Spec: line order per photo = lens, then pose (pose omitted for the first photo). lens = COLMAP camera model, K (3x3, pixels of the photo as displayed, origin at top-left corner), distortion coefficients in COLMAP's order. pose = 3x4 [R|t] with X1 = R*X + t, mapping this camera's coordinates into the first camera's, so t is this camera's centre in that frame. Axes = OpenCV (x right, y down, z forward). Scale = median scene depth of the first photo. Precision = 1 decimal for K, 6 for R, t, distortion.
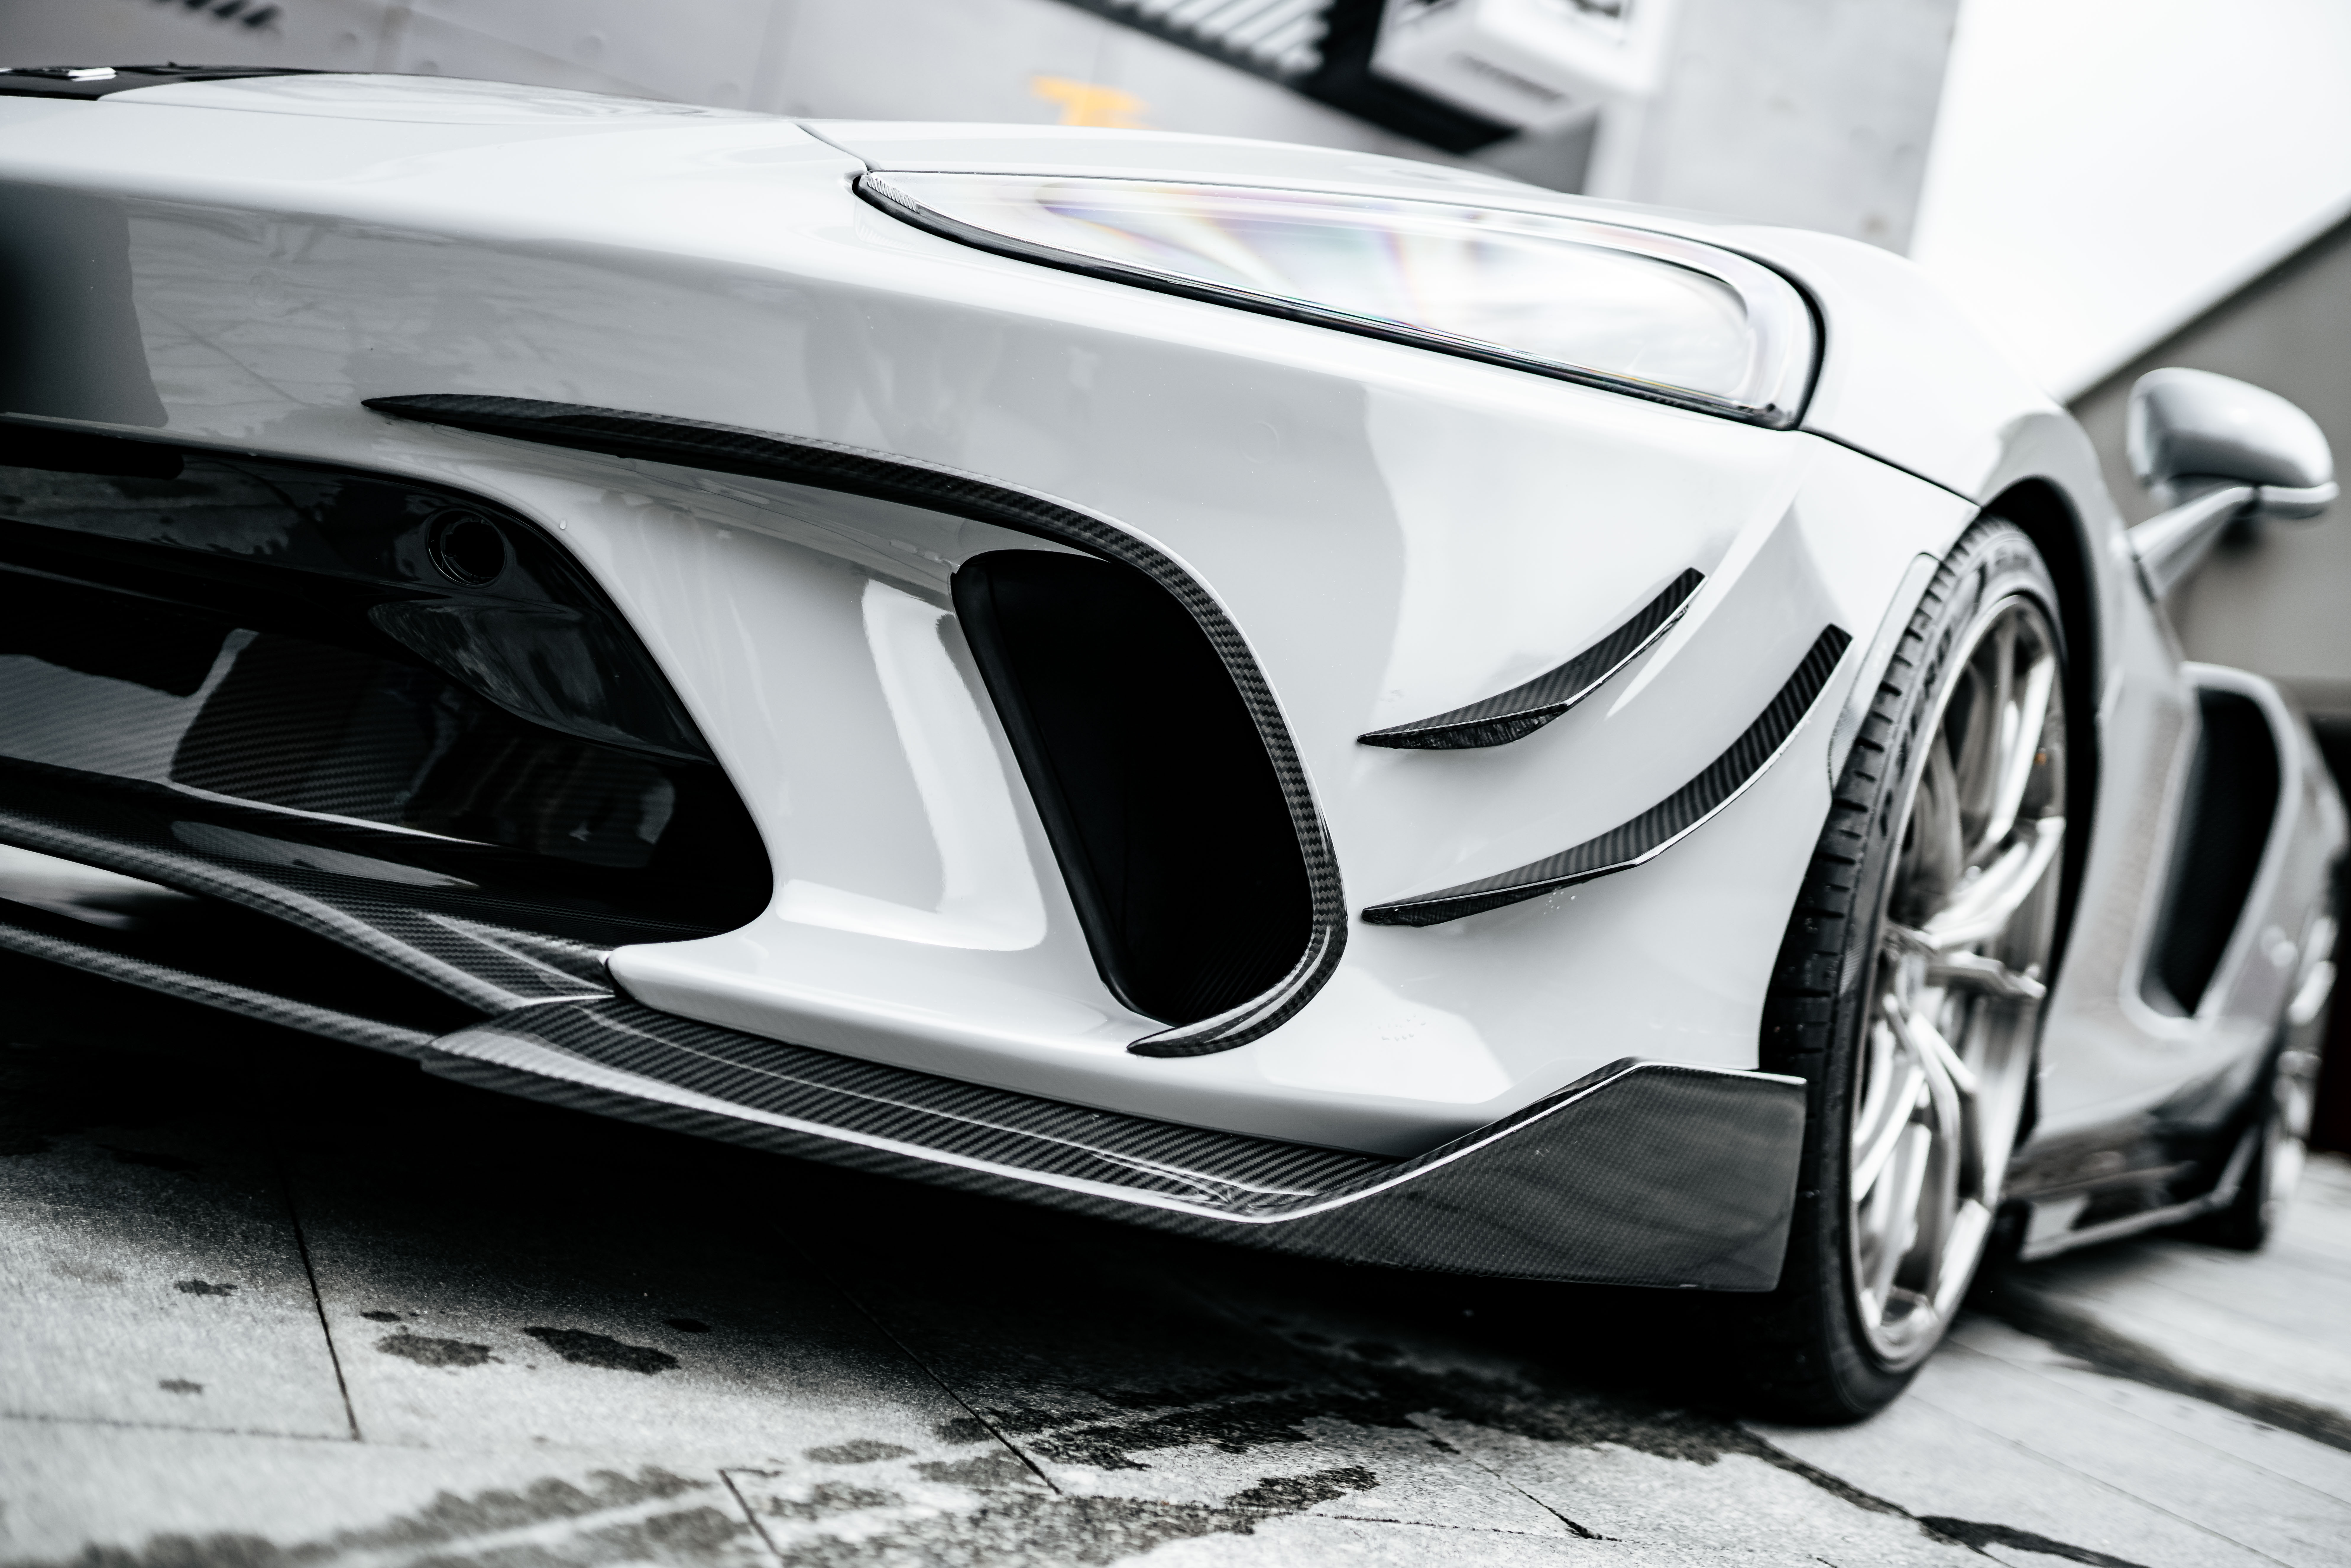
lens RADIAL K [[2259.0, 0, 1165.9], [0, 2259.0, 787.7], [0, 0, 1]] dist [-0.073845, 0.118418]
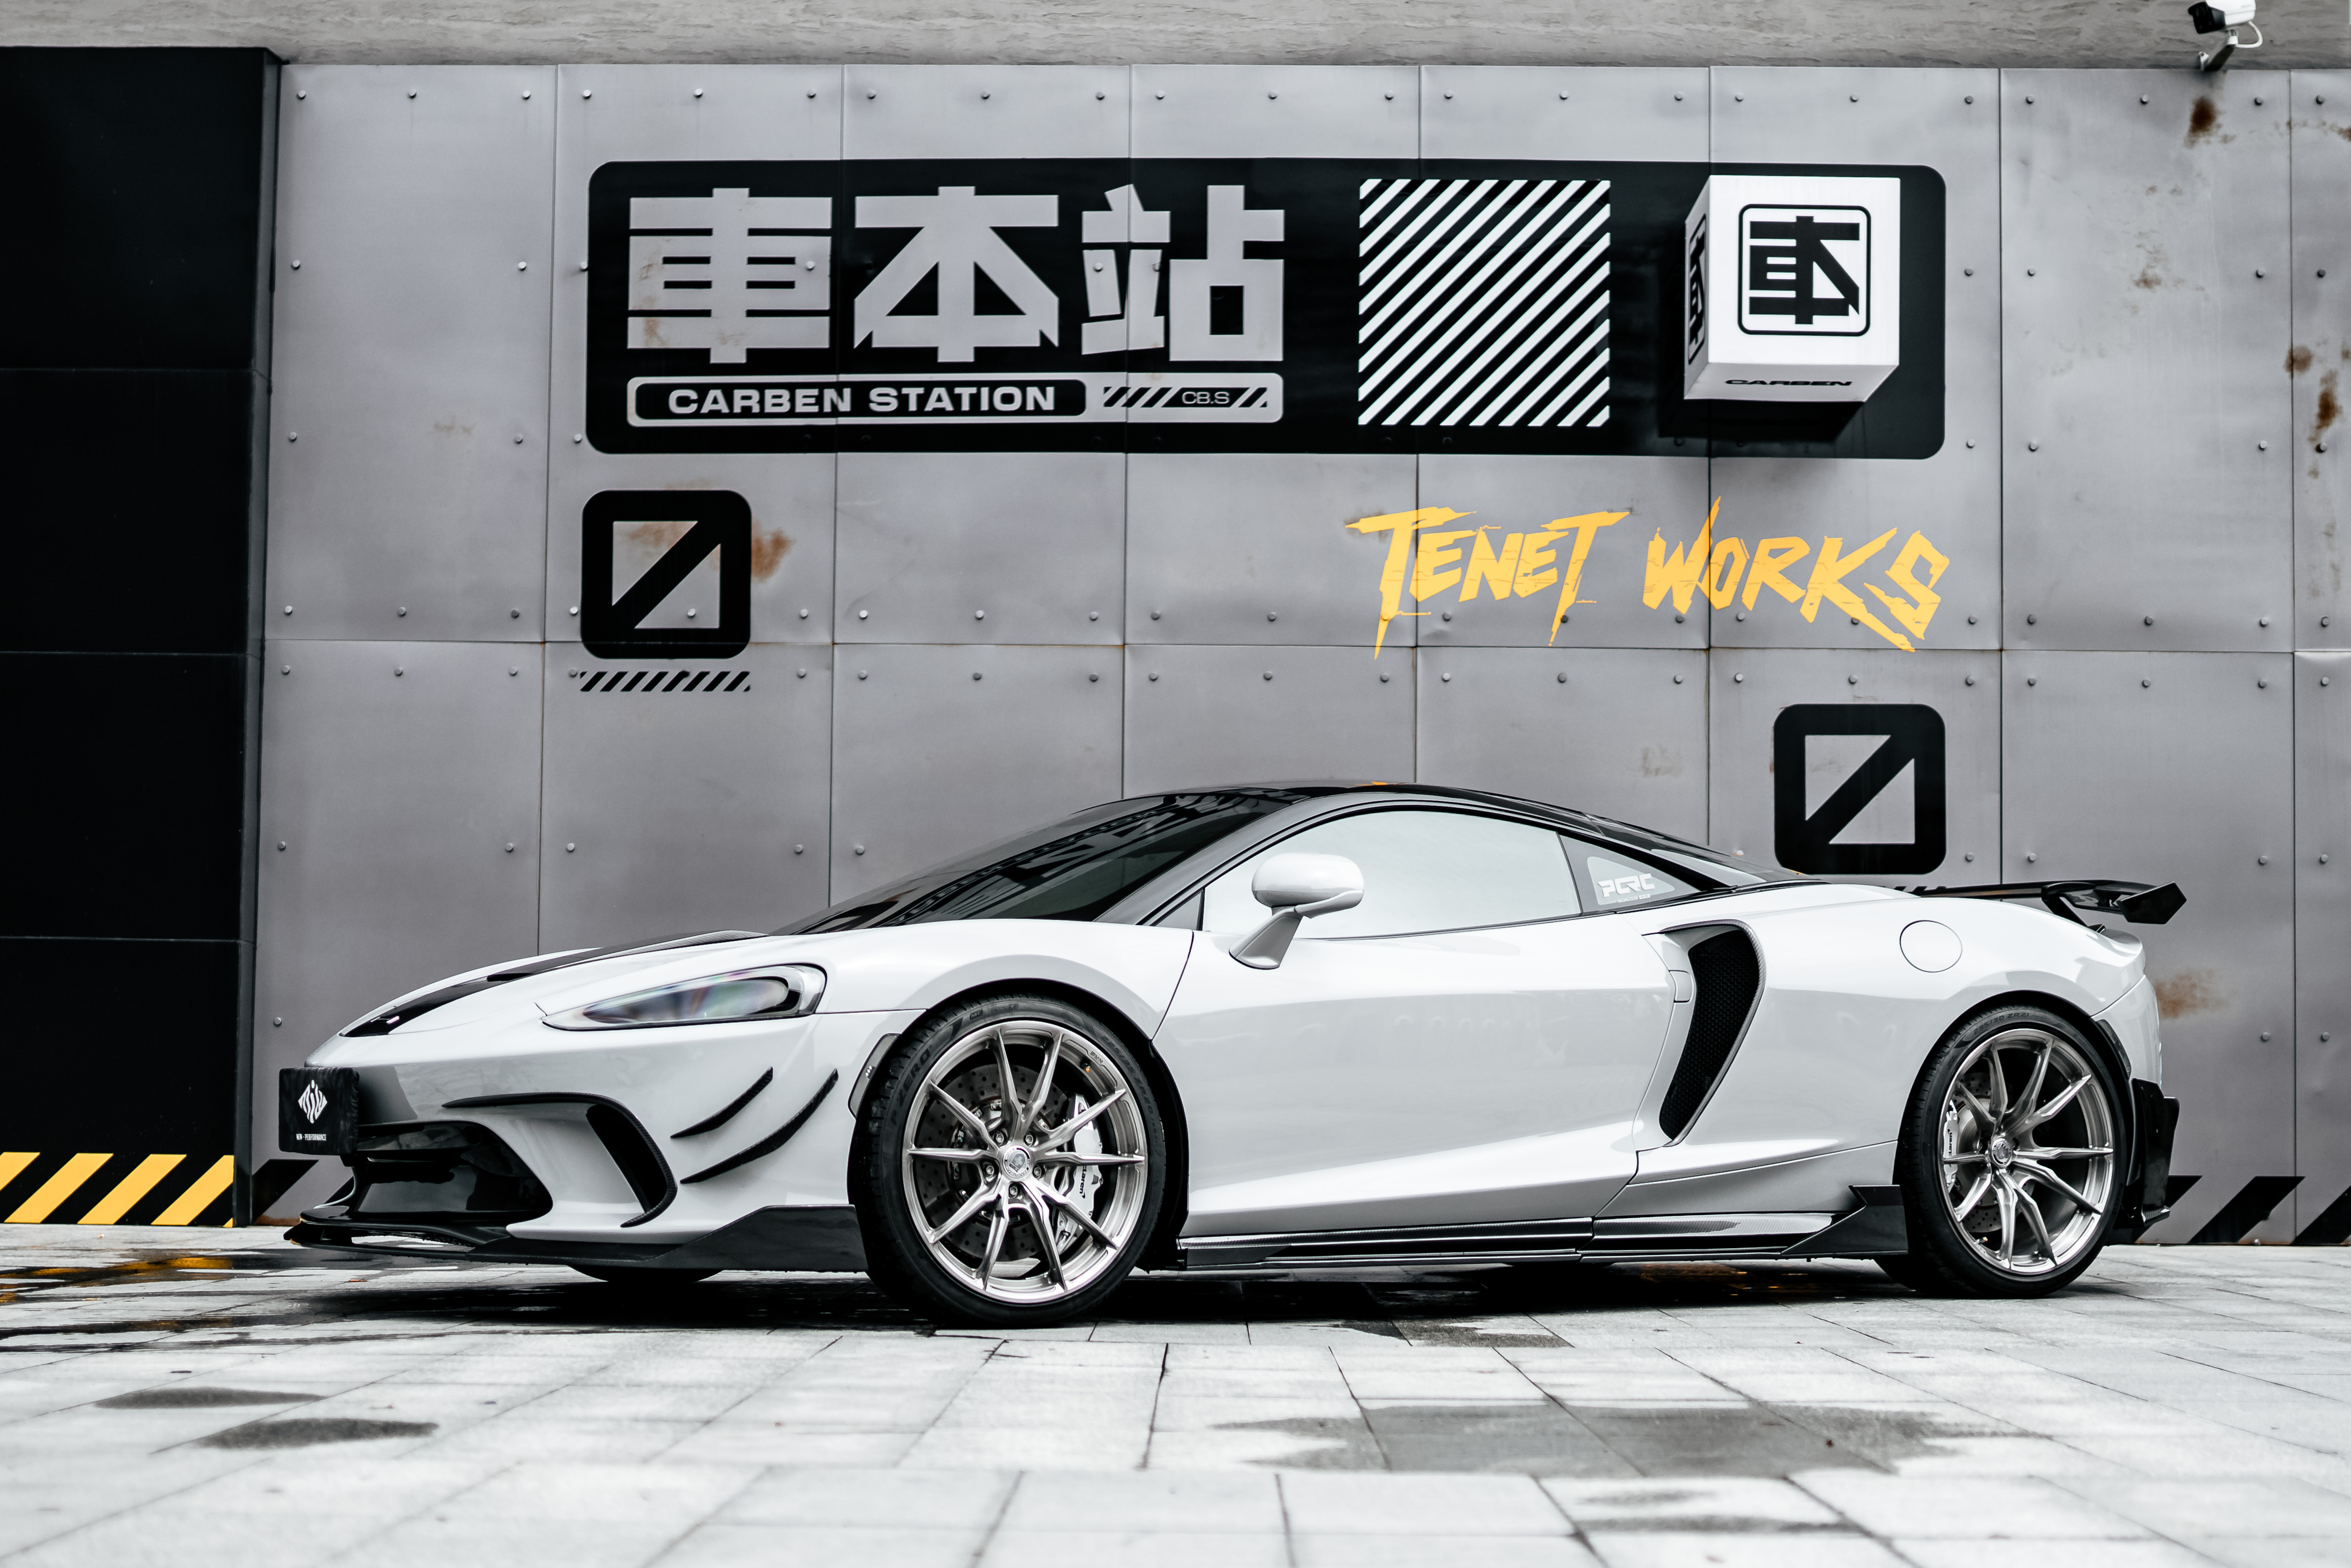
lens RADIAL K [[3657.5, 0, 1128.3], [0, 3657.5, 987.4], [0, 0, 1]] dist [-0.082868, 0.171763]
pose [[0.872612, -0.218943, -0.436592, 3.468345], [0.191655, 0.975696, -0.106235, 0.529651], [0.449240, 0.009027, 0.893365, -4.119517]]
